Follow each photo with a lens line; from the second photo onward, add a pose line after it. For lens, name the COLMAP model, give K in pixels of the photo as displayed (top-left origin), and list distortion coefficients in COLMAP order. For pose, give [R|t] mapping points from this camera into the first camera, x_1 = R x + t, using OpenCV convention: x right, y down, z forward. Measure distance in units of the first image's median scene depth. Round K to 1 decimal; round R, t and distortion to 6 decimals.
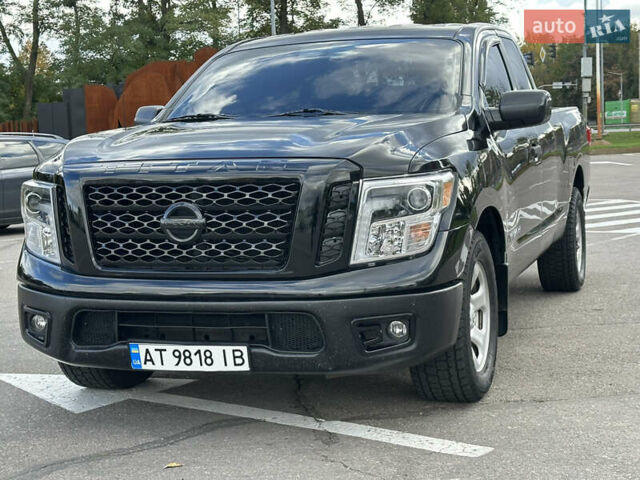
lens RADIAL K [[1089.1, 0, 320.8], [0, 1089.1, 223.4], [0, 0, 1]] dist [0.056963, 0.269611]
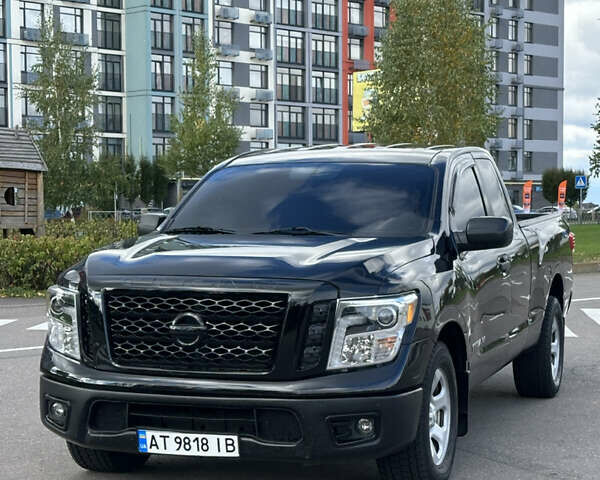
lens RADIAL K [[1336.0, 0, 300.0], [0, 1336.0, 240.0], [0, 0, 1]] dist [0.141961, -0.164224]
pose [[0.999356, 0.034500, -0.009827, 0.007106], [-0.034860, 0.998622, -0.039238, -0.044761], [0.008459, 0.039555, 0.999182, -0.459898]]
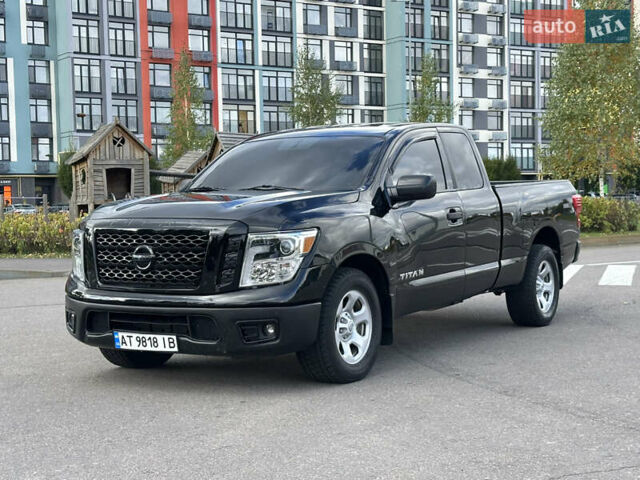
lens RADIAL K [[1089.1, 0, 320.8], [0, 1089.1, 223.4], [0, 0, 1]] dist [0.056963, 0.269611]
pose [[0.971603, 0.022209, -0.235571, 0.501368], [-0.031718, 0.998824, -0.036656, -0.000379], [0.234480, 0.043087, 0.971166, -0.503644]]
